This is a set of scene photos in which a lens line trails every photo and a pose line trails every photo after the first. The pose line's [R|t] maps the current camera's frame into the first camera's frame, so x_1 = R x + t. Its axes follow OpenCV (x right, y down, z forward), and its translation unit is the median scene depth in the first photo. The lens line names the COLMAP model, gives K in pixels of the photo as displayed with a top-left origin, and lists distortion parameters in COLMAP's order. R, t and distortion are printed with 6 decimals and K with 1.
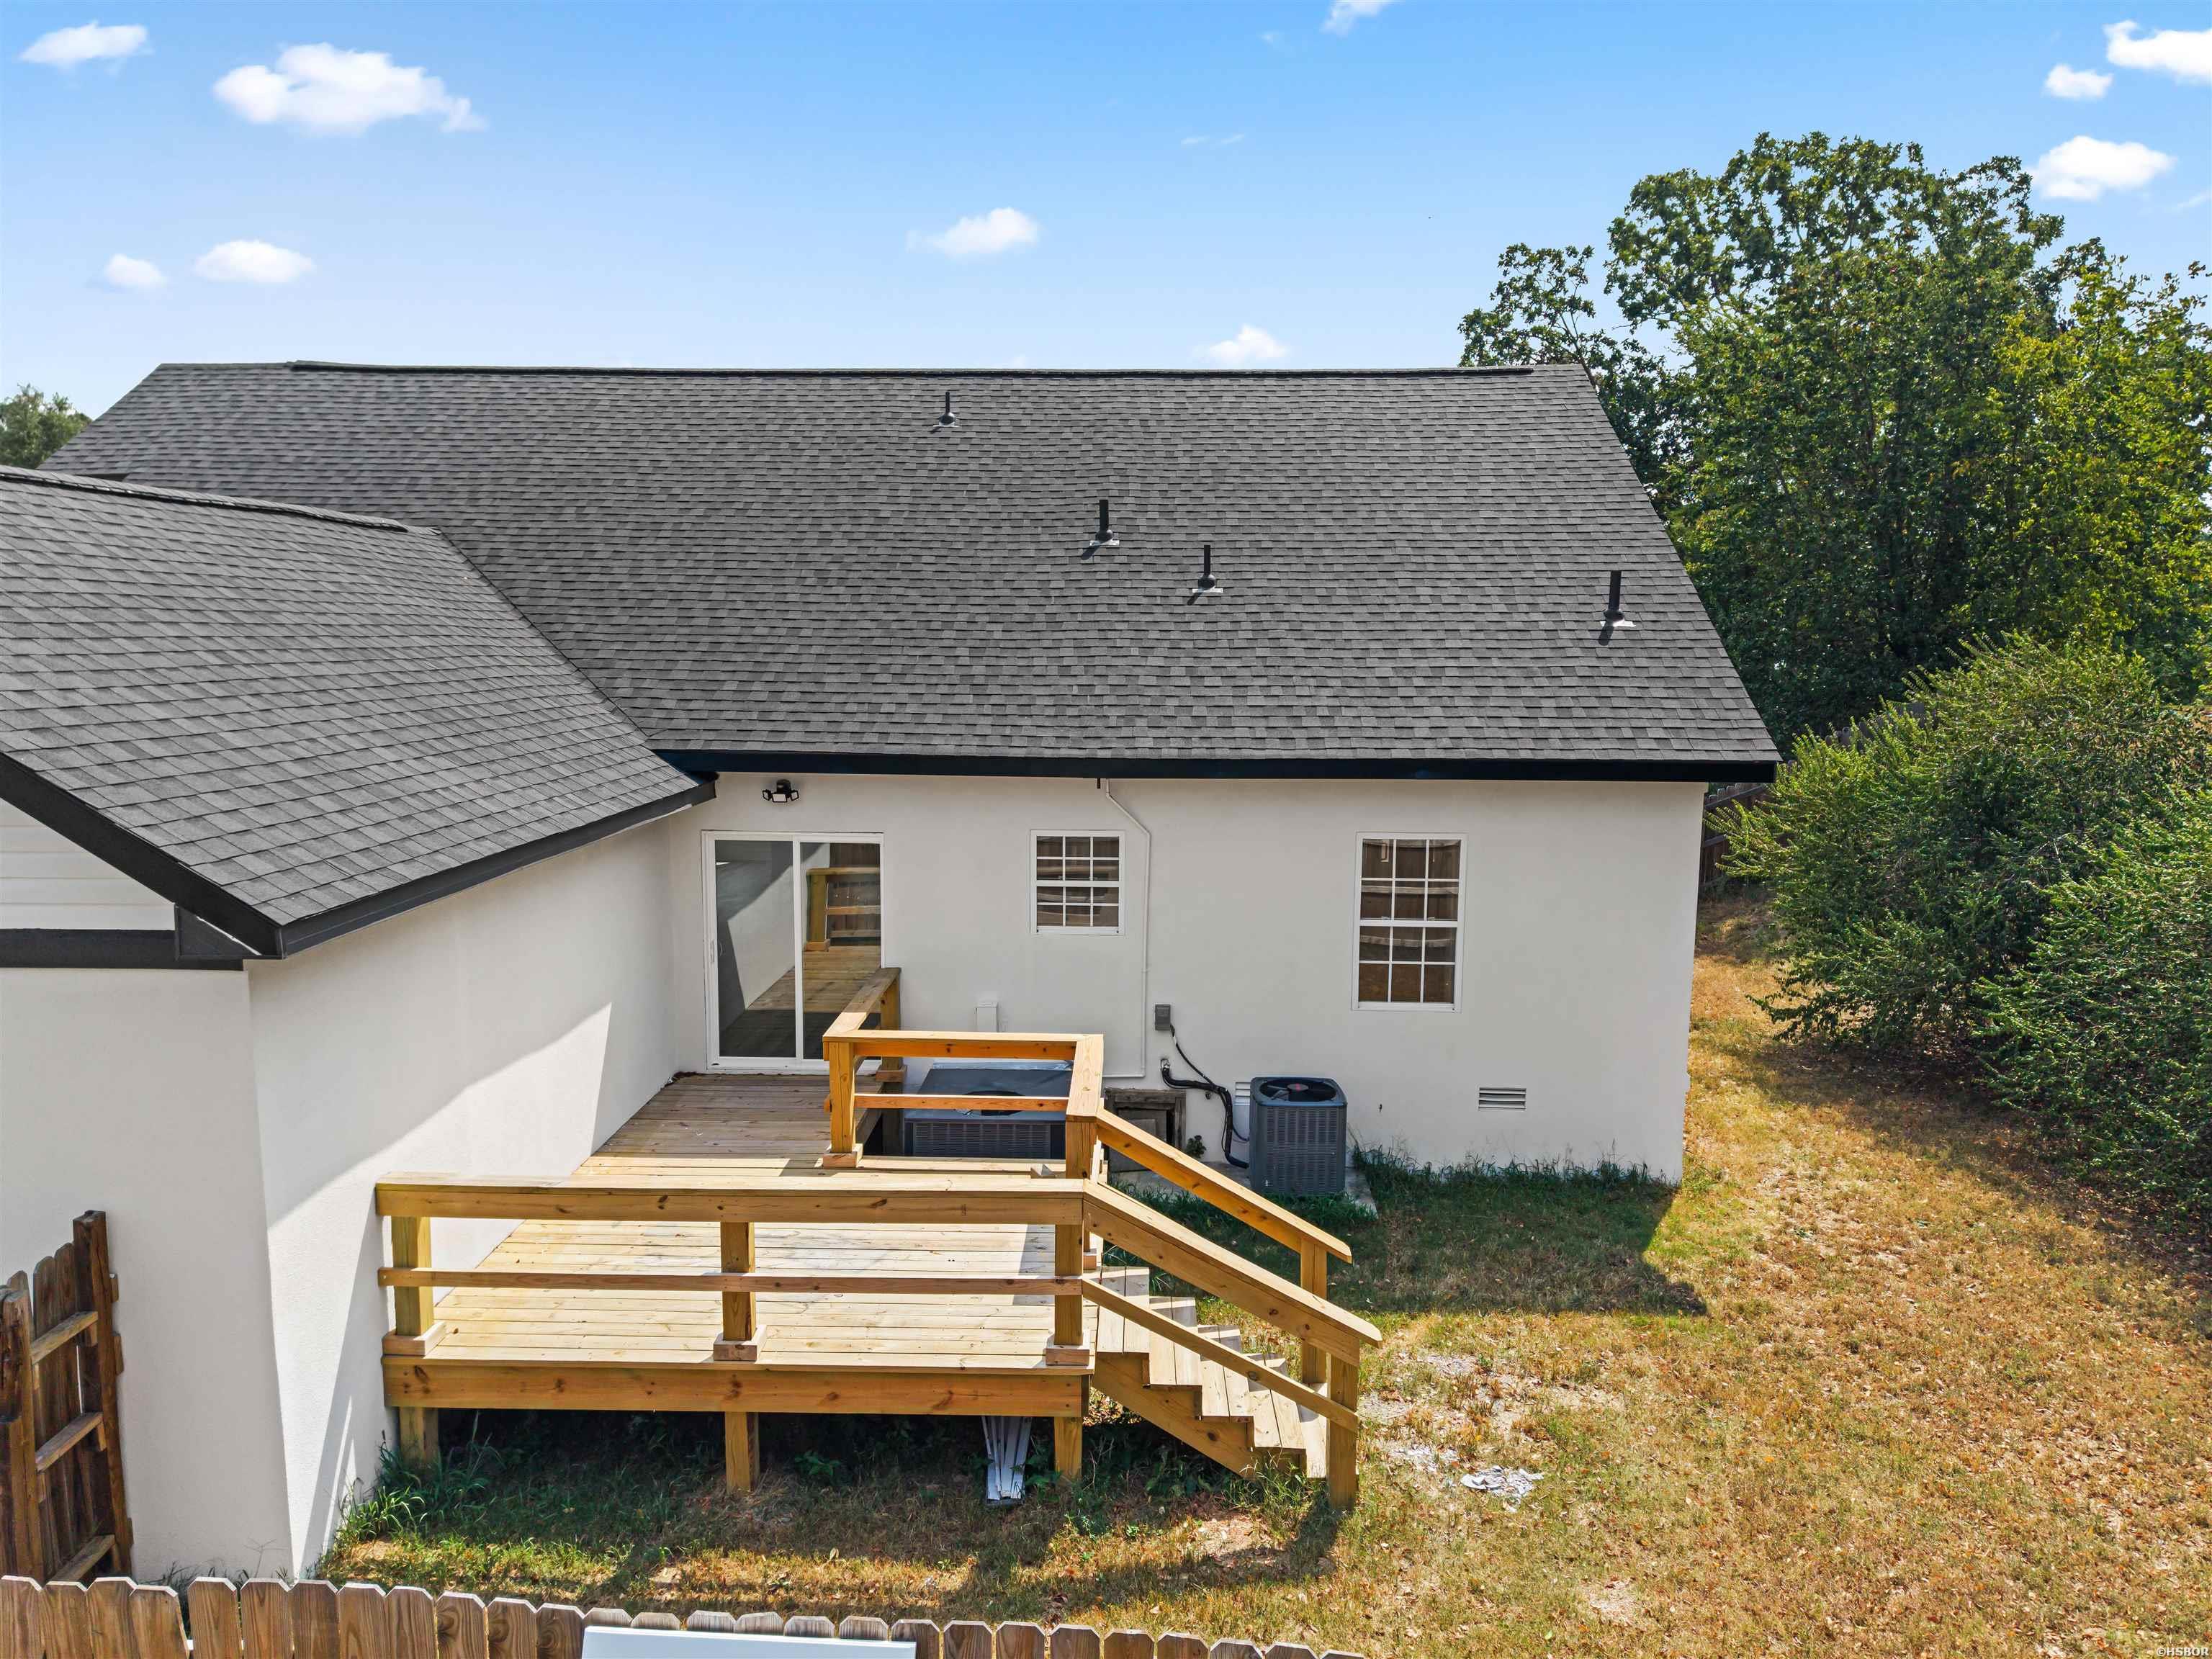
lens RADIAL K [[1473.4, 0, 1106.0], [0, 1473.4, 829.5], [0, 0, 1]] dist [0.121937, -0.222271]
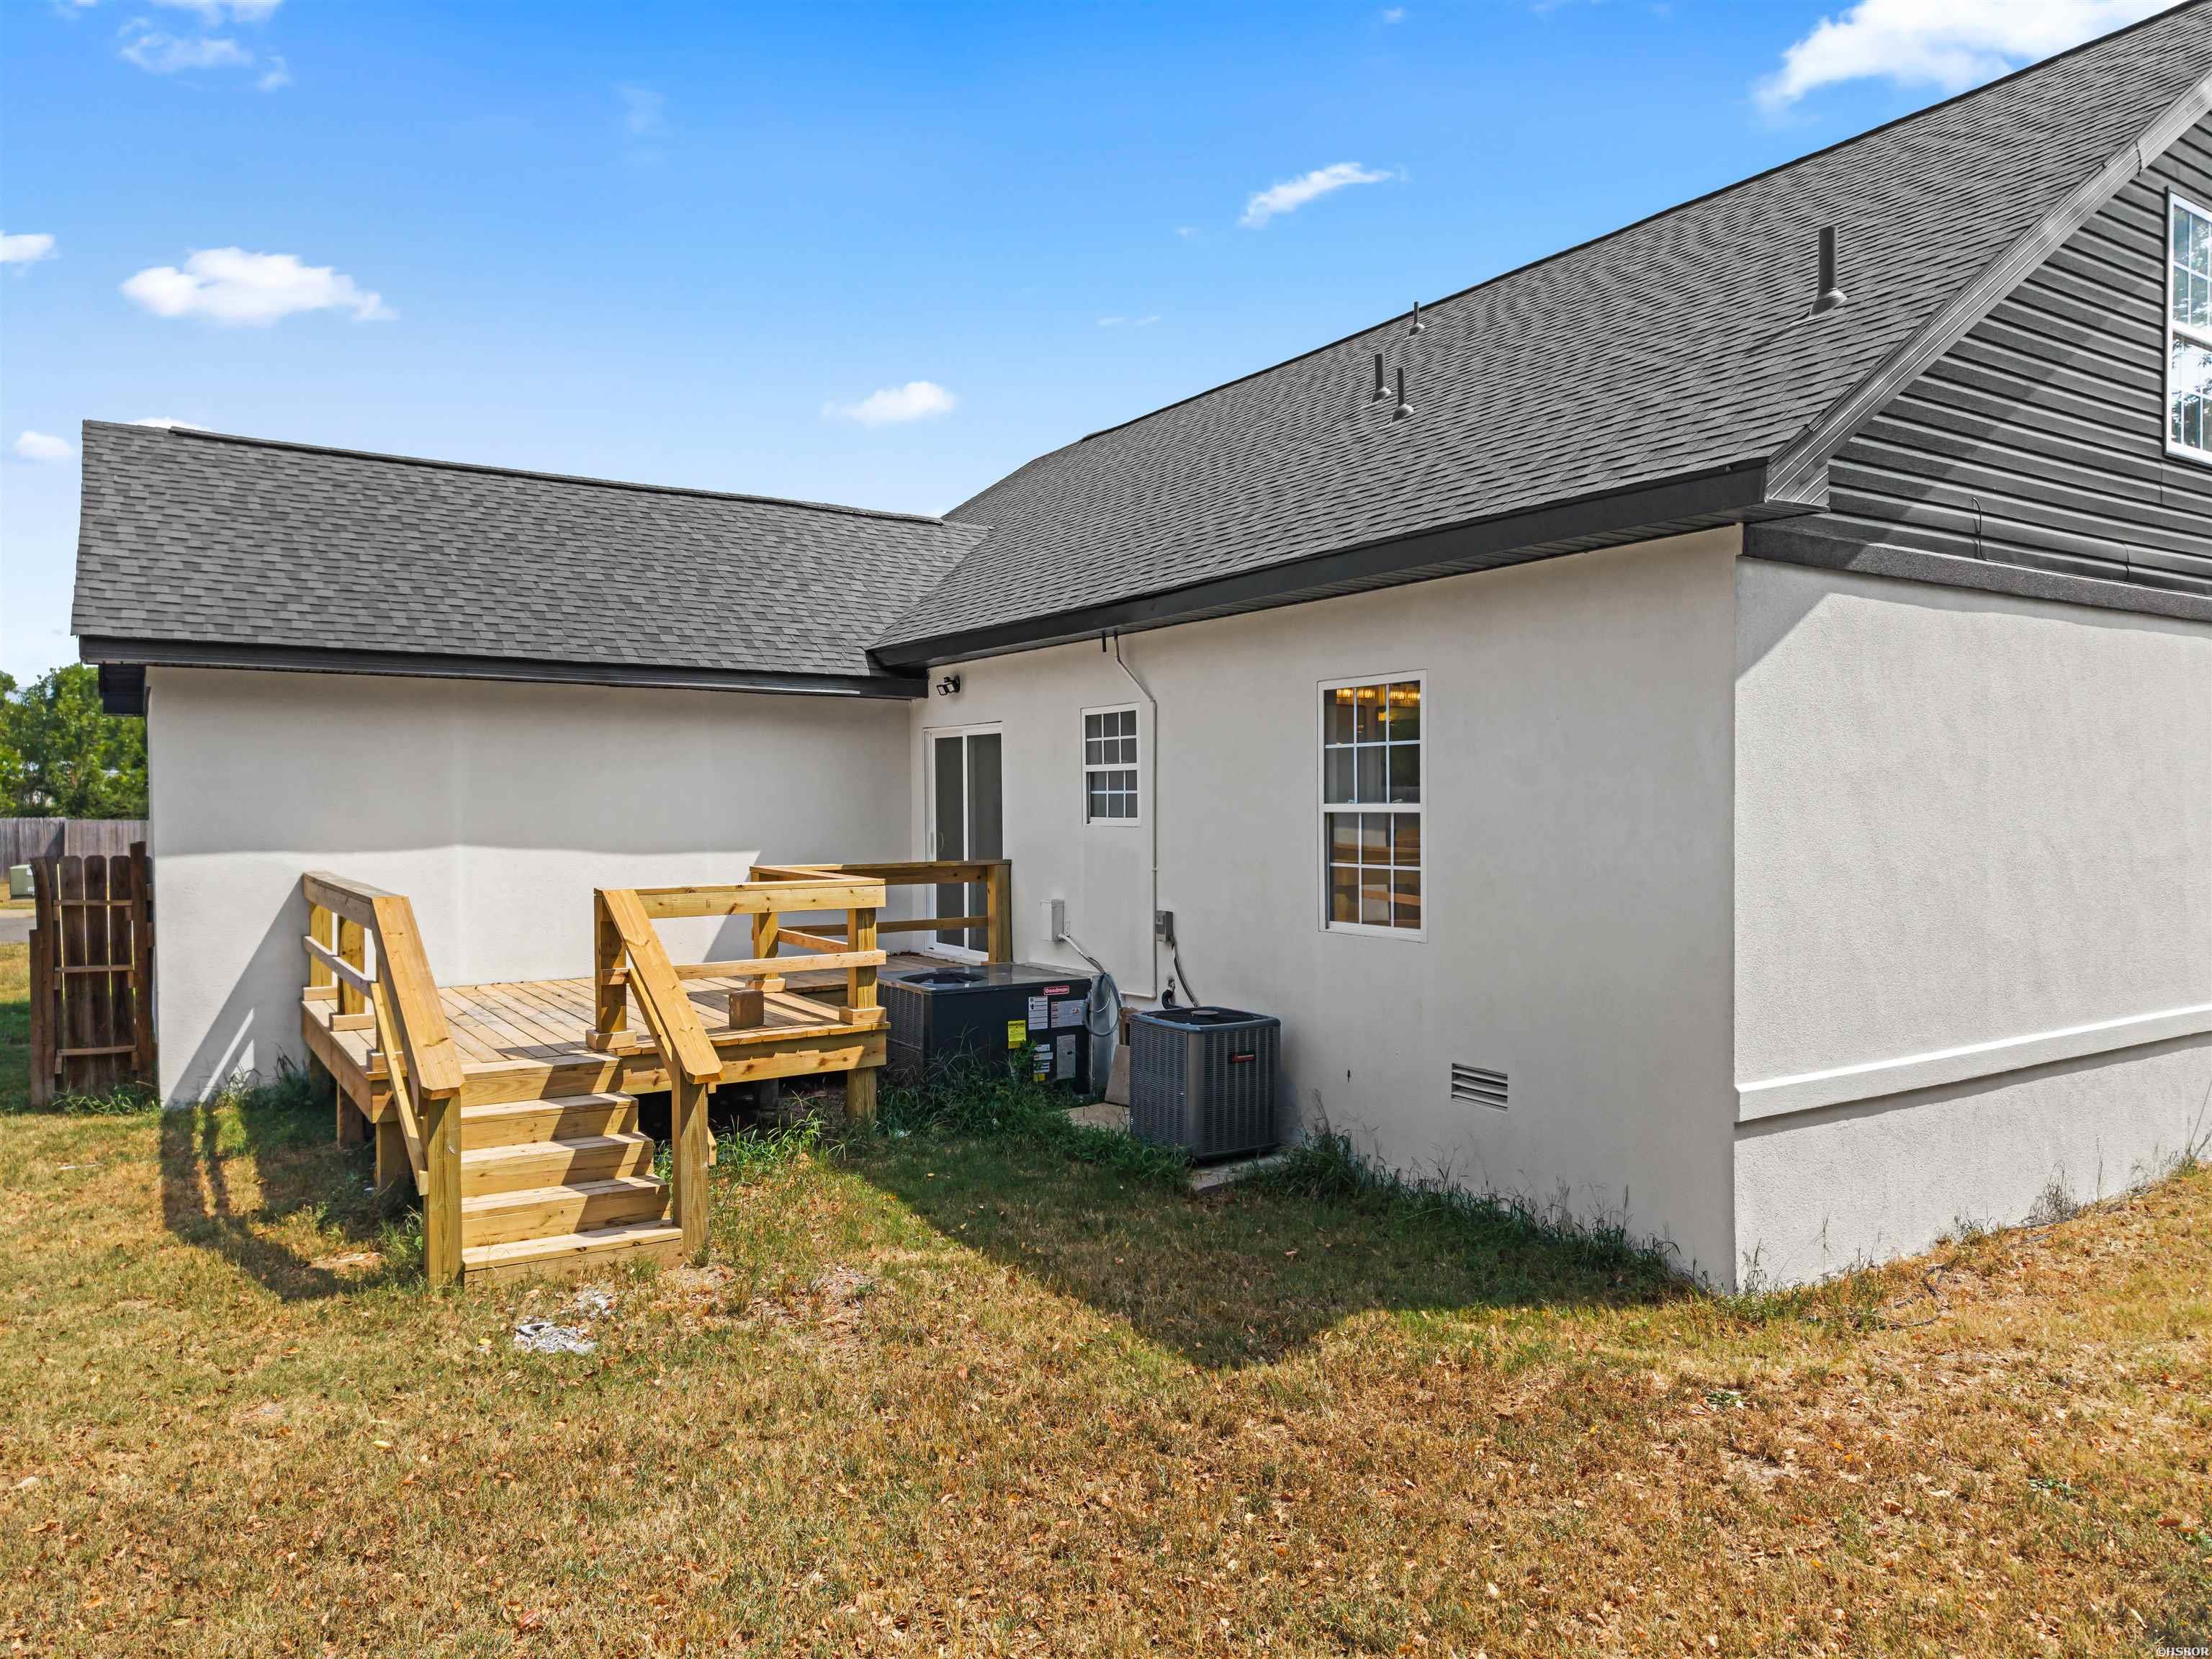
lens RADIAL K [[1473.4, 0, 1106.0], [0, 1473.4, 829.5], [0, 0, 1]] dist [0.121937, -0.222271]
pose [[0.564876, 0.008166, -0.825135, 0.710614], [-0.096246, 0.993778, -0.056053, 0.124324], [0.819544, 0.111079, 0.562147, 0.507019]]
